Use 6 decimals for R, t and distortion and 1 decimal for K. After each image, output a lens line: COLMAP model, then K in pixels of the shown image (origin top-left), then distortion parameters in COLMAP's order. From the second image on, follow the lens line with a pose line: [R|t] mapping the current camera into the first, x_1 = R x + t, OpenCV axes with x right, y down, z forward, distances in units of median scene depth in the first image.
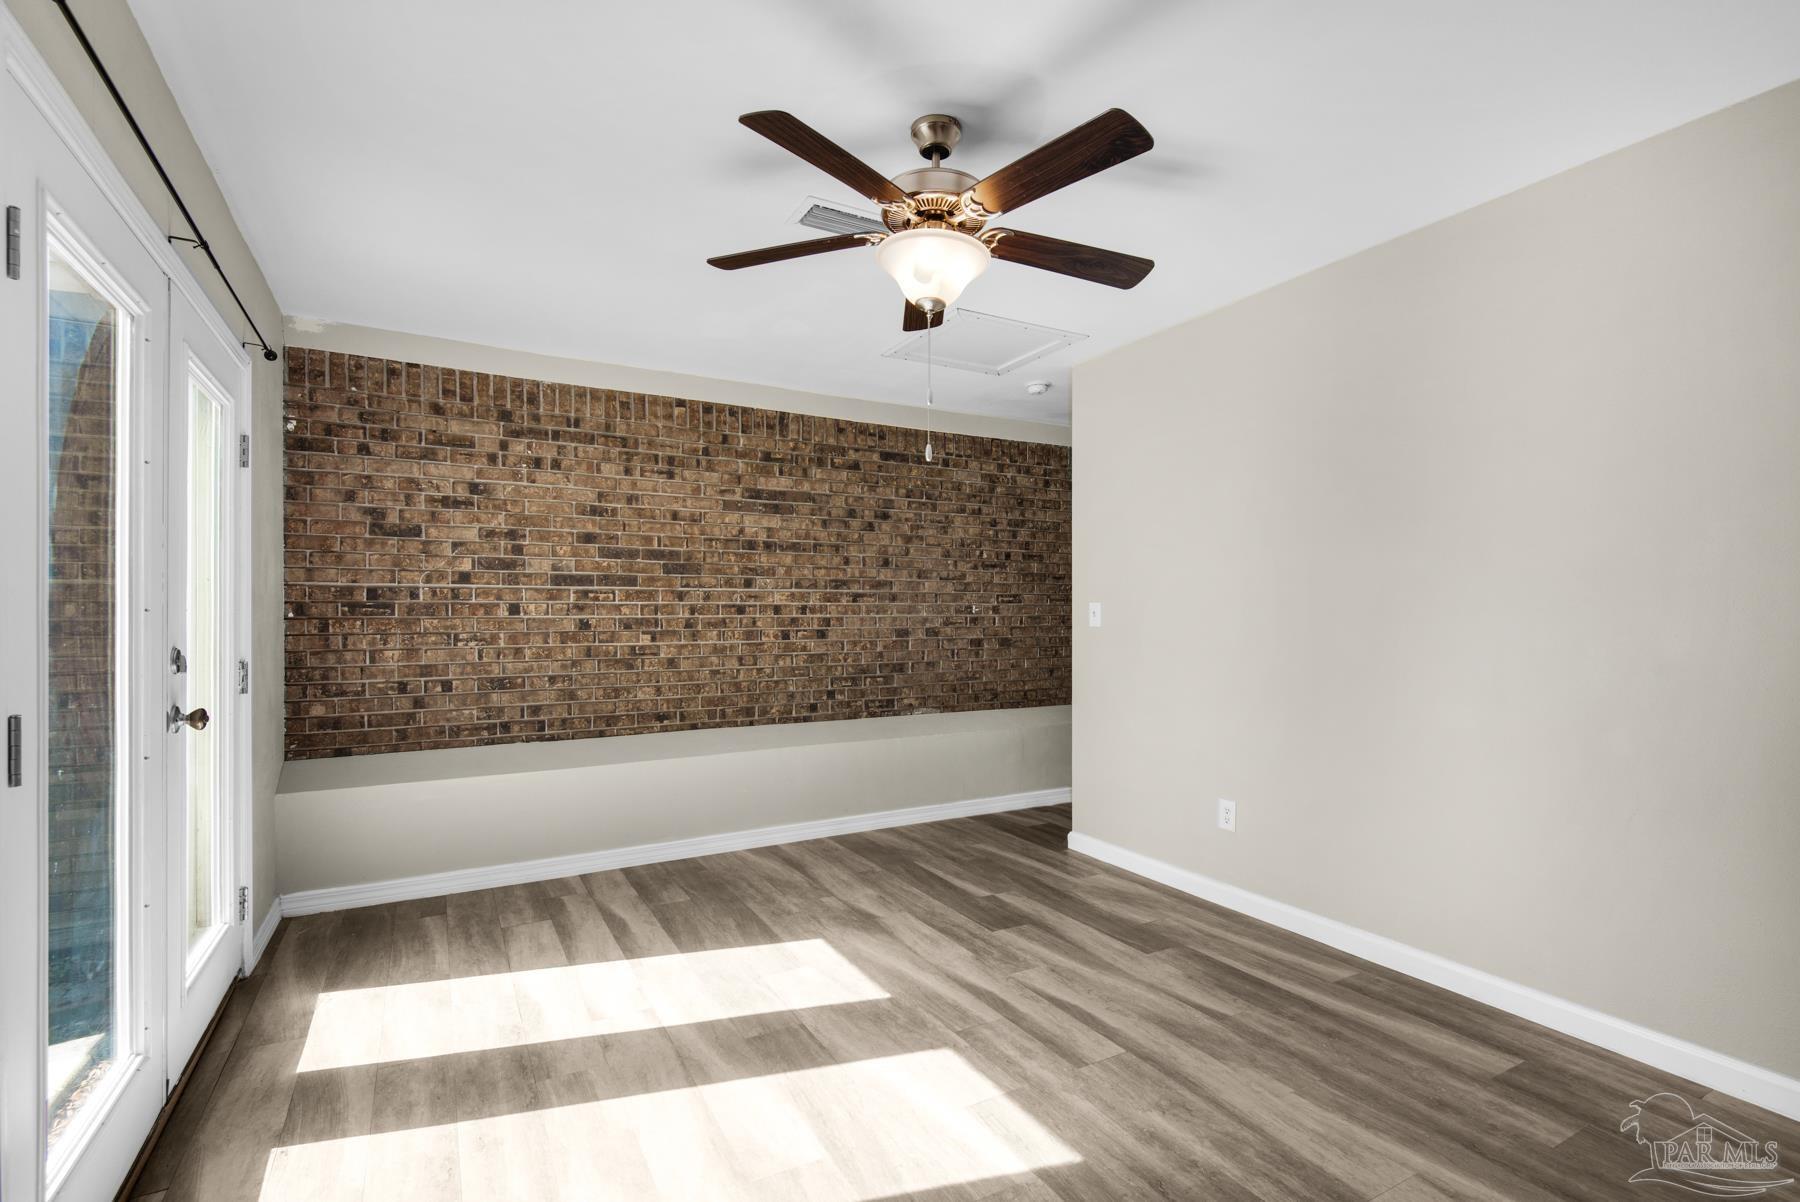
lens RADIAL K [[829.4, 0, 912.1], [0, 829.4, 607.3], [0, 0, 1]] dist [0.012180, -0.009635]
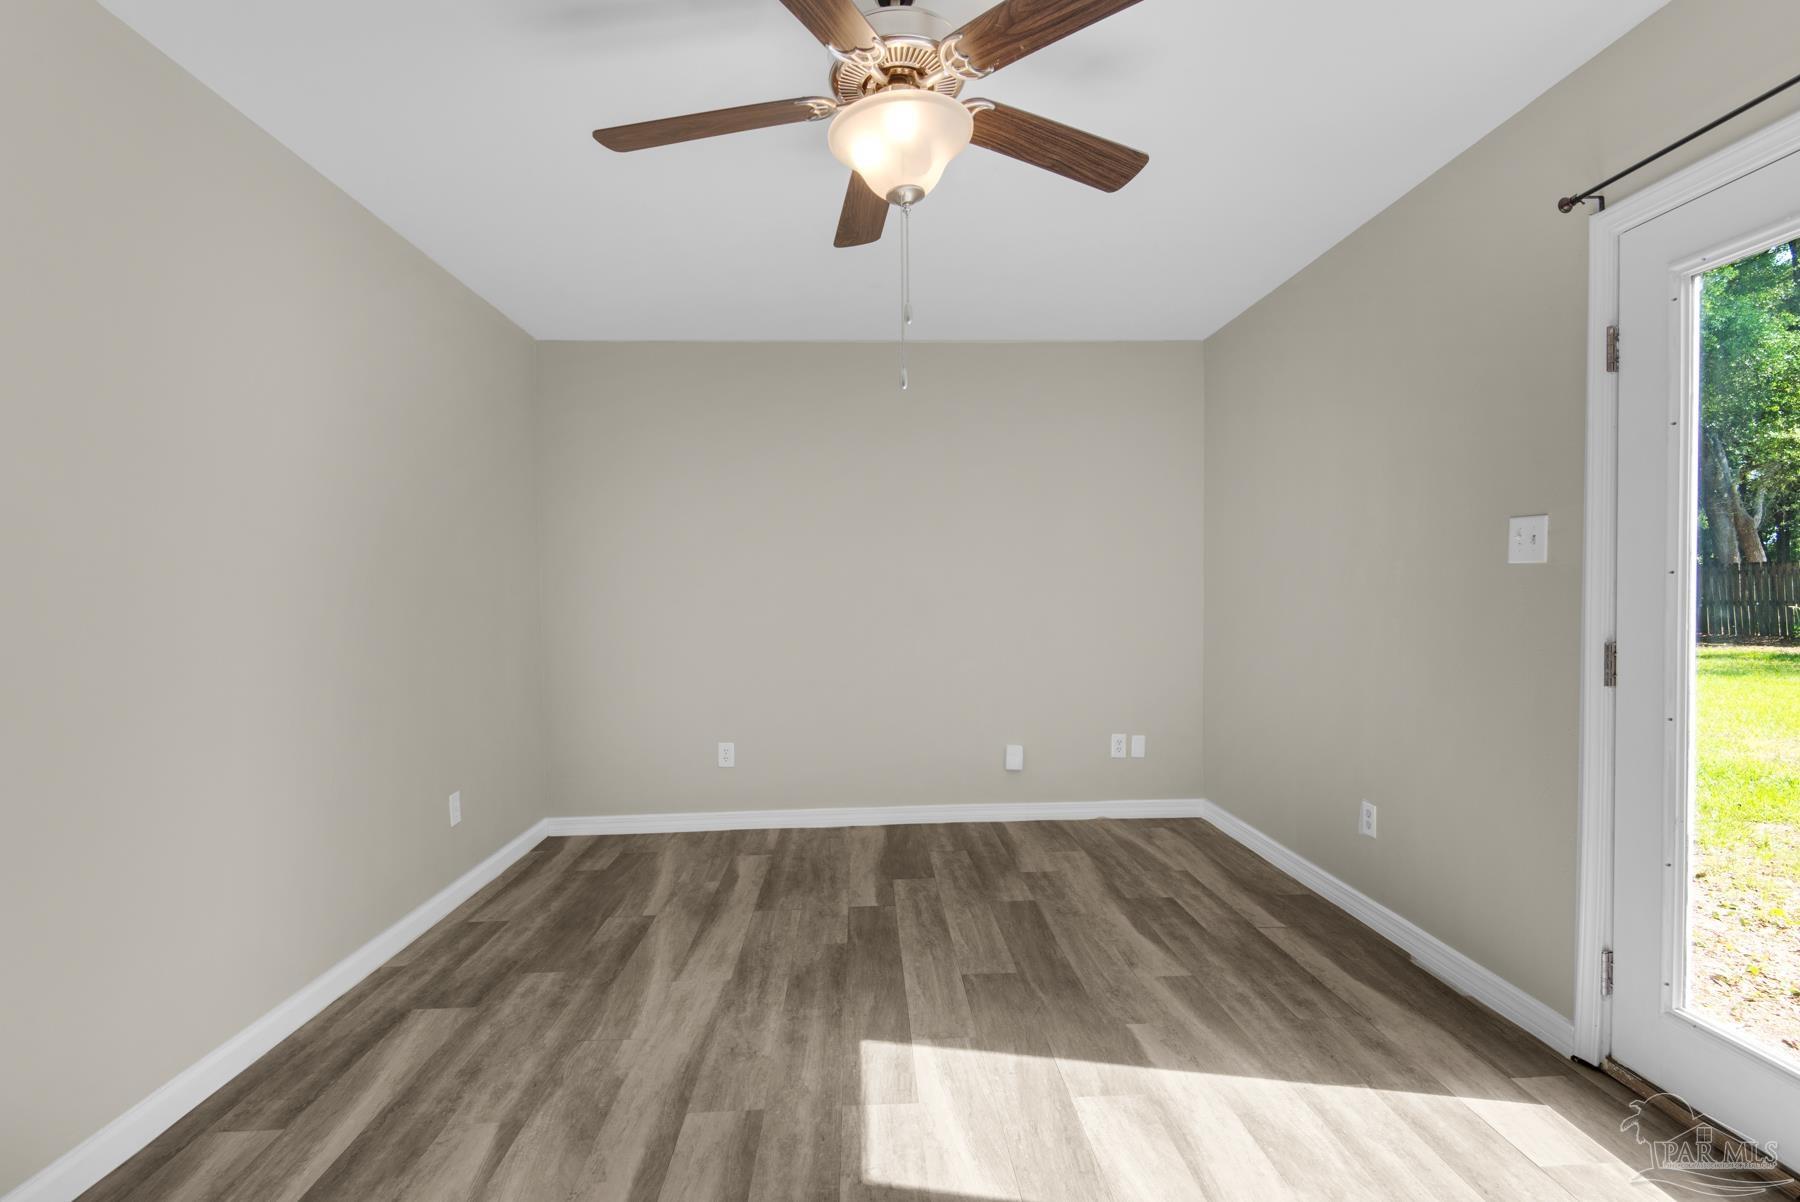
lens RADIAL K [[829.4, 0, 900.2], [0, 829.4, 614.5], [0, 0, 1]] dist [0.012180, -0.009635]
pose [[-0.886255, 0.002833, 0.463189, -0.319851], [0.012111, 0.999781, 0.017059, 0.020638], [-0.463039, 0.020729, -0.886095, 1.625069]]
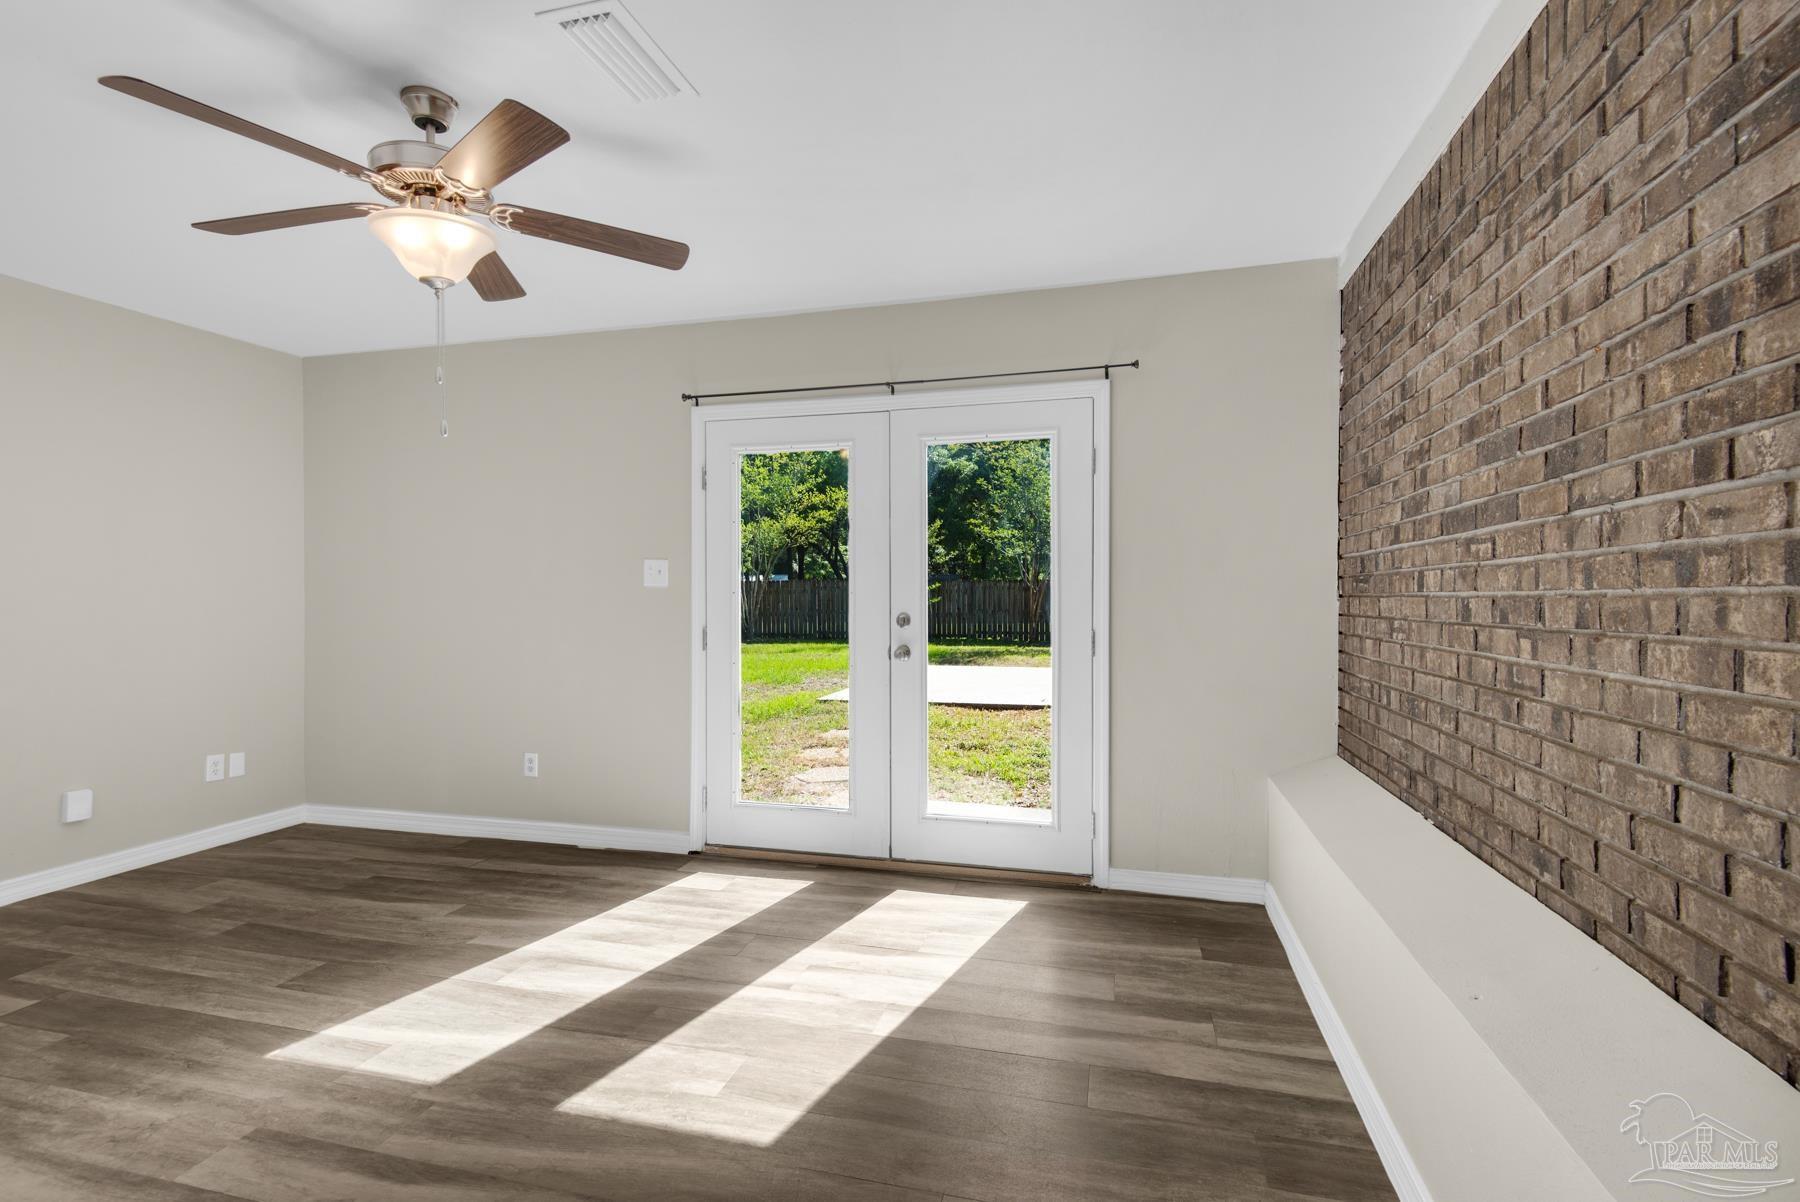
lens RADIAL K [[829.4, 0, 906.9], [0, 829.4, 596.5], [0, 0, 1]] dist [0.012180, -0.009635]
pose [[-0.706727, 0.006978, -0.707452, 0.313635], [0.012371, 0.999920, -0.002495, 0.019854], [0.707378, -0.010515, -0.706757, 1.989371]]
